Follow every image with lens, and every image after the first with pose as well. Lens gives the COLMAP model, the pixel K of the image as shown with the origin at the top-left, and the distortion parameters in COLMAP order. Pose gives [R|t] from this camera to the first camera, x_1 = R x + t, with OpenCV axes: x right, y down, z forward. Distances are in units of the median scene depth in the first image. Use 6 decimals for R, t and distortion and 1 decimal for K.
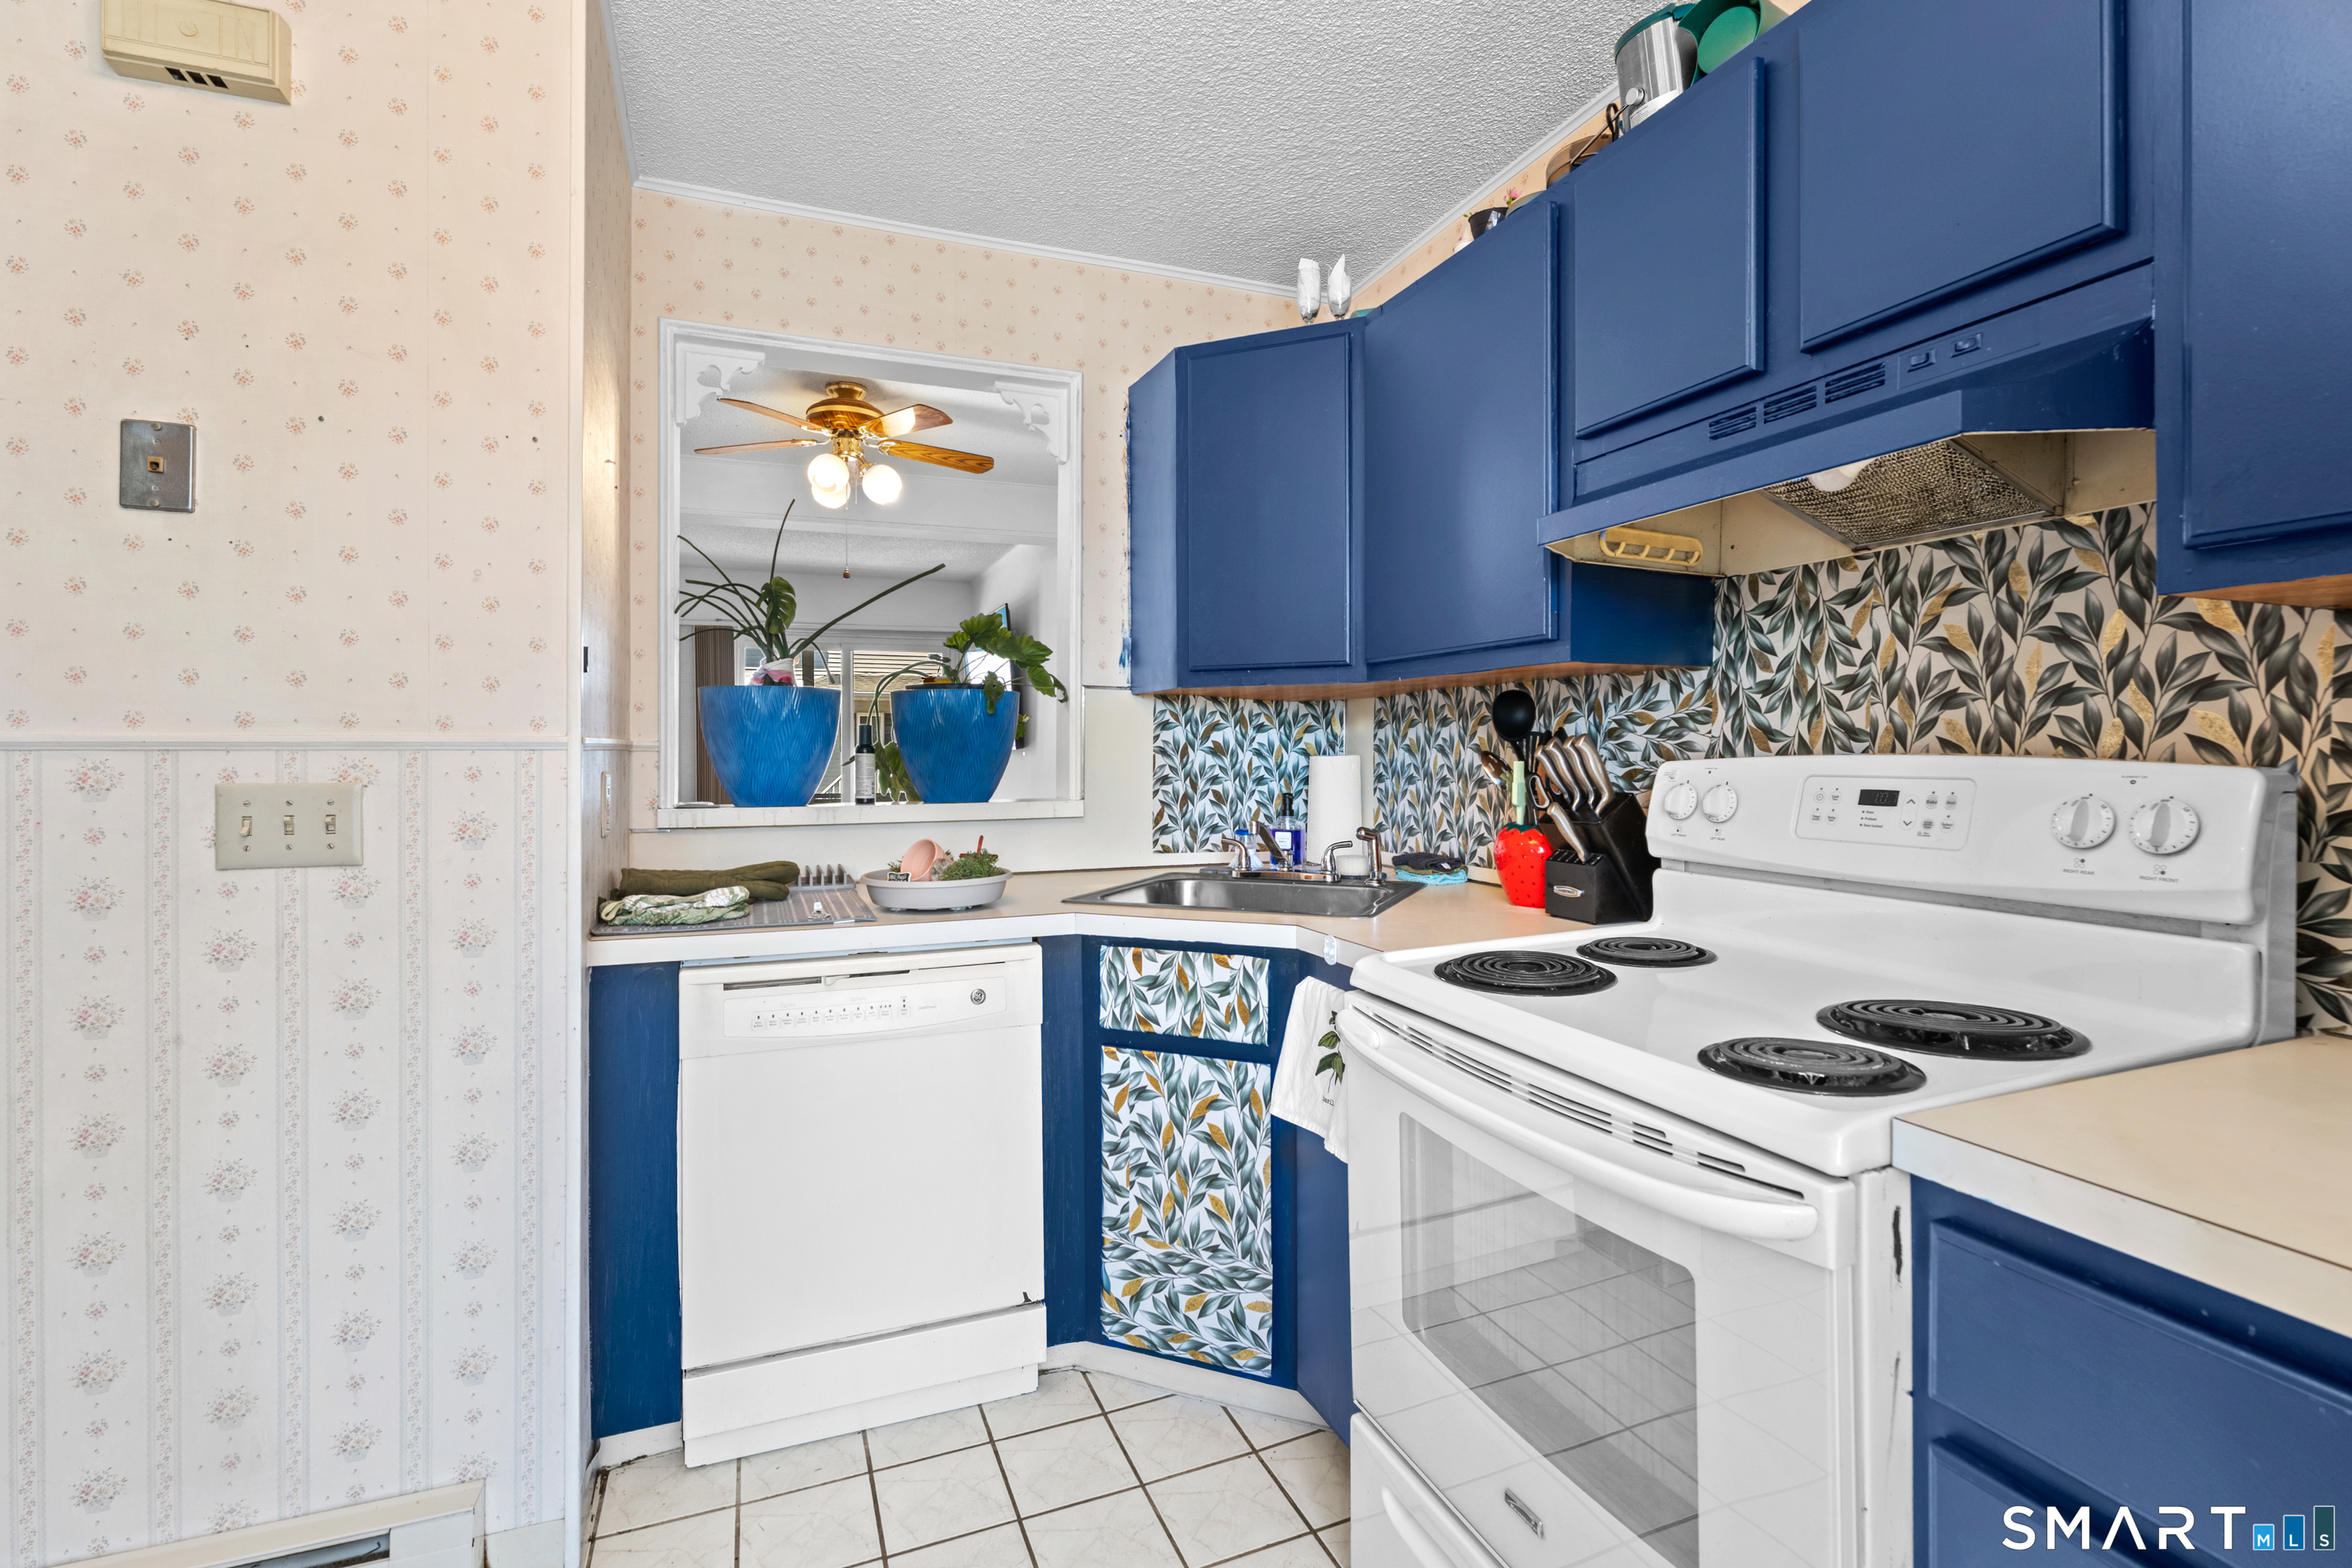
lens RADIAL K [[1072.6, 0, 1183.8], [0, 1072.6, 754.8], [0, 0, 1]] dist [-0.002396, 0.000449]
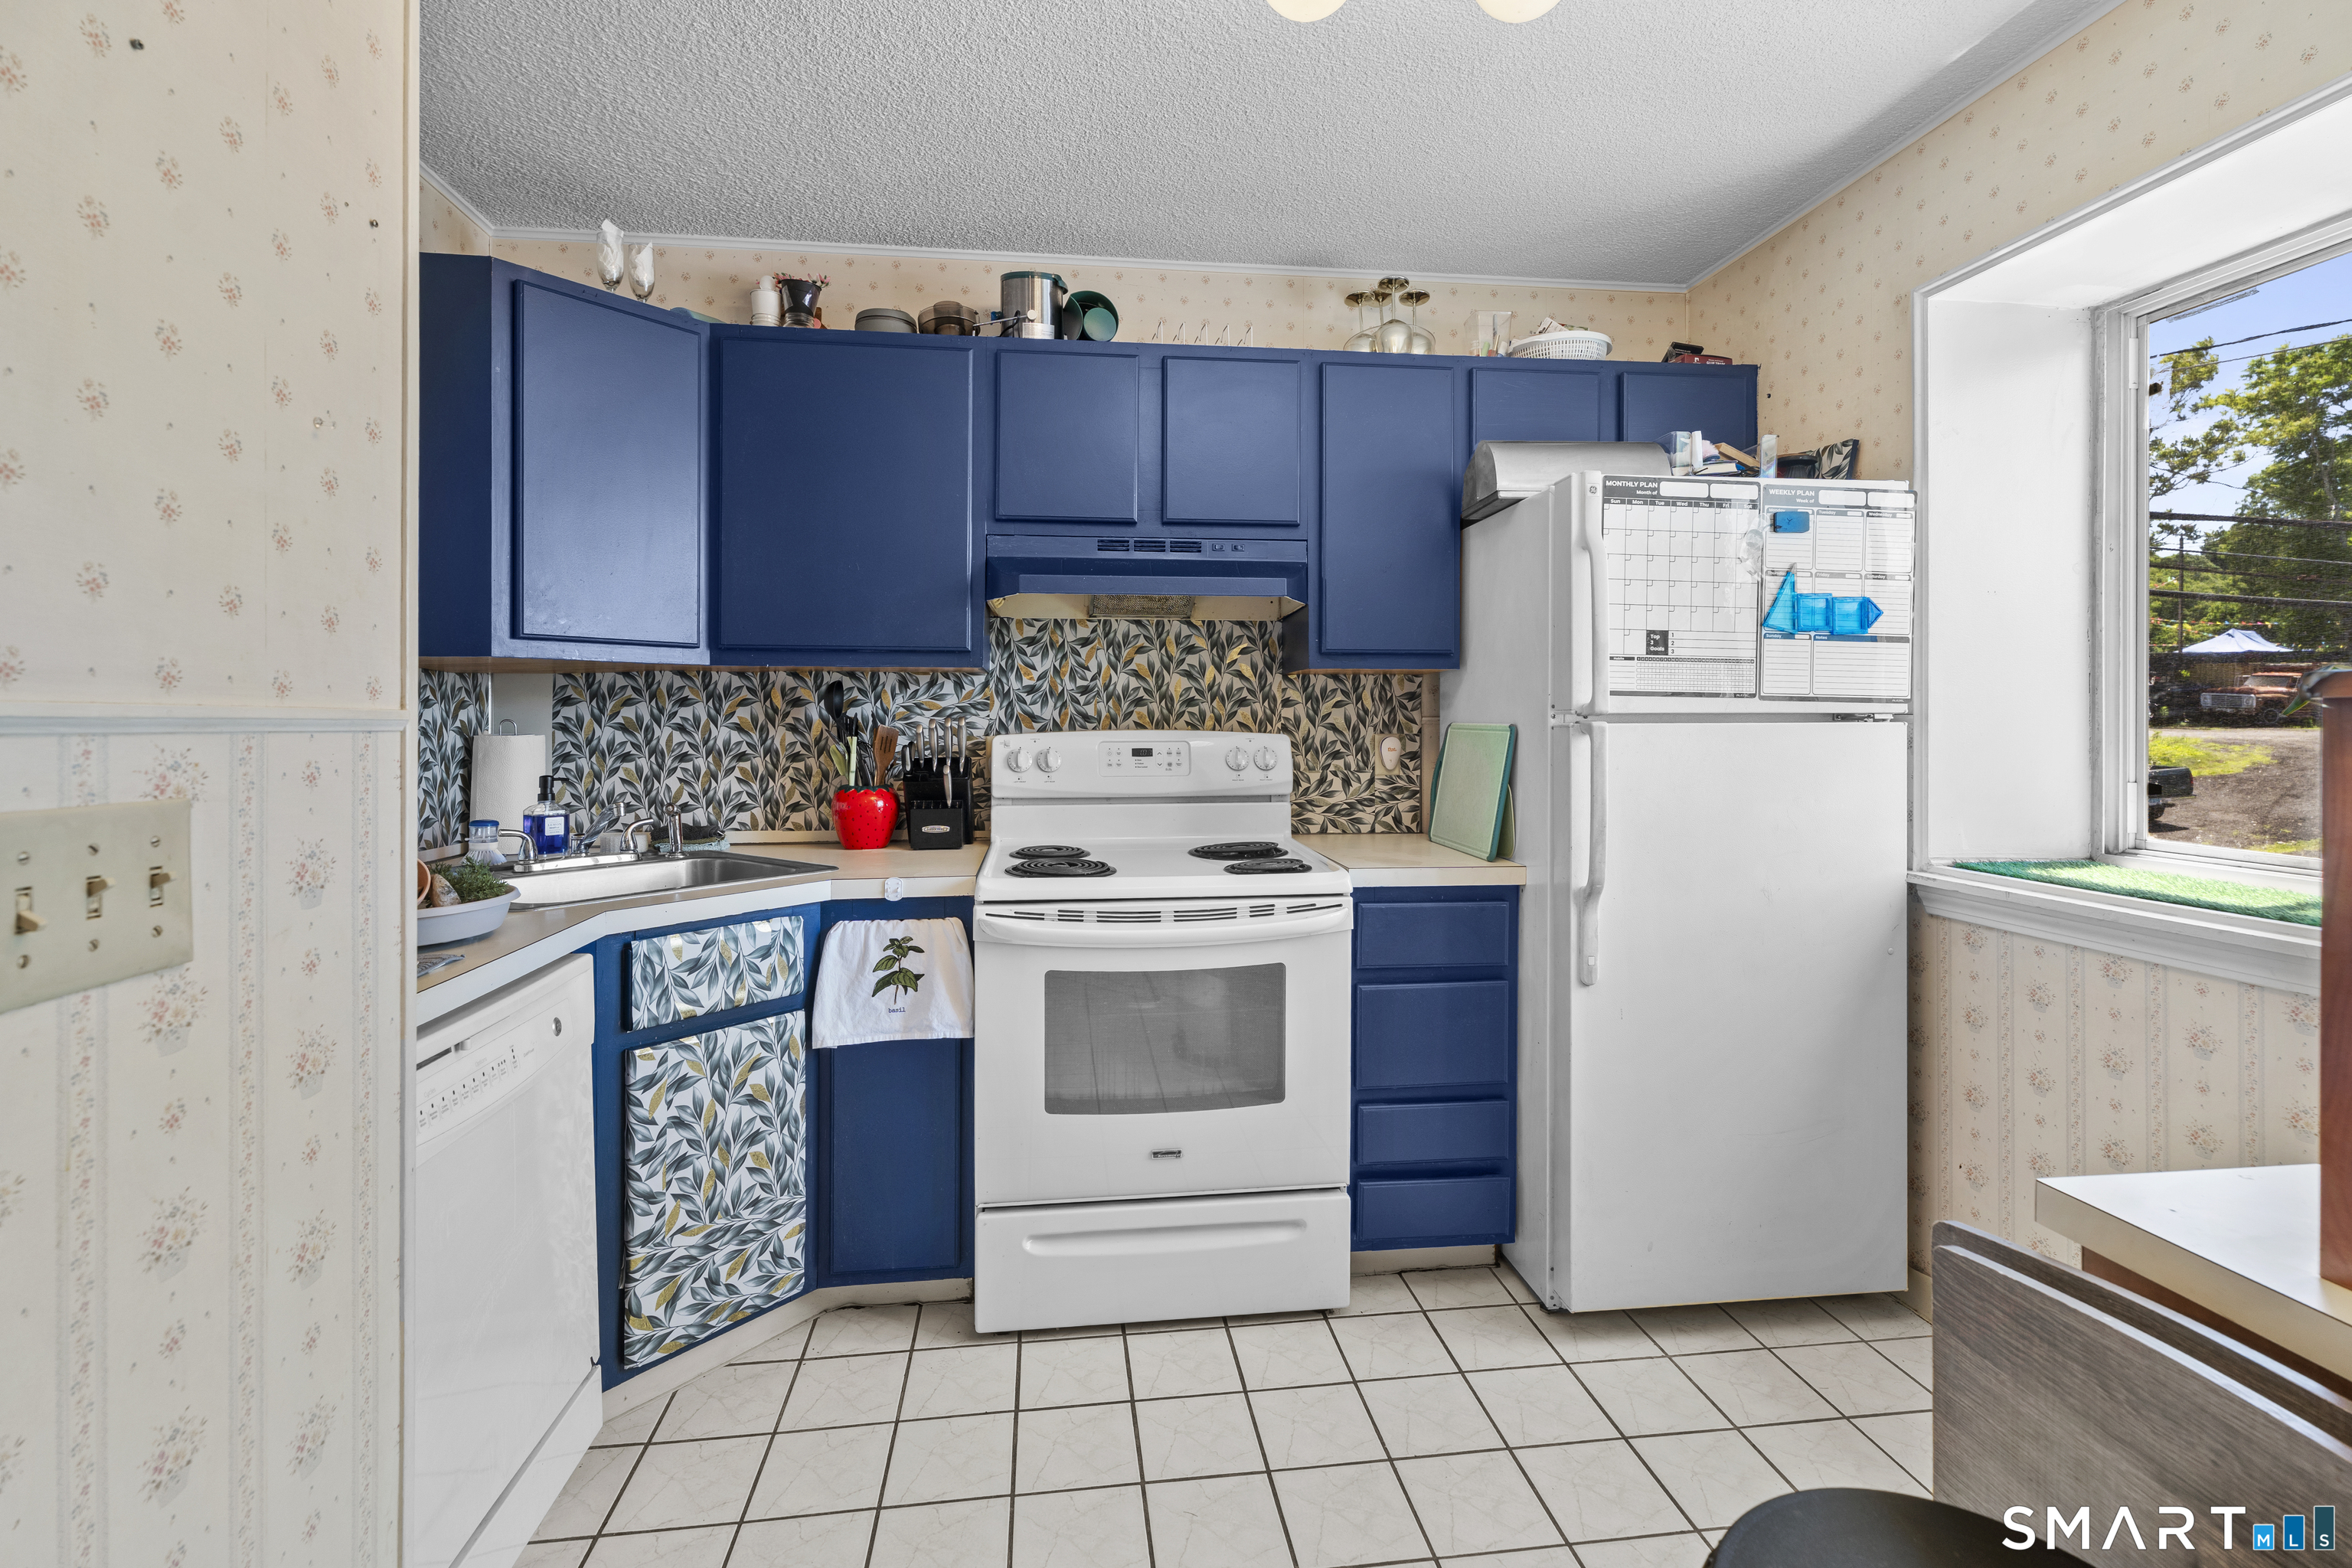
lens RADIAL K [[1056.2, 0, 1181.0], [0, 1056.2, 728.7], [0, 0, 1]] dist [0.002897, 0.000366]
pose [[0.261410, -0.002887, 0.965224, -0.951410], [0.005587, 0.999983, 0.001478, -0.003971], [-0.965212, 0.005007, 0.261422, 0.354574]]
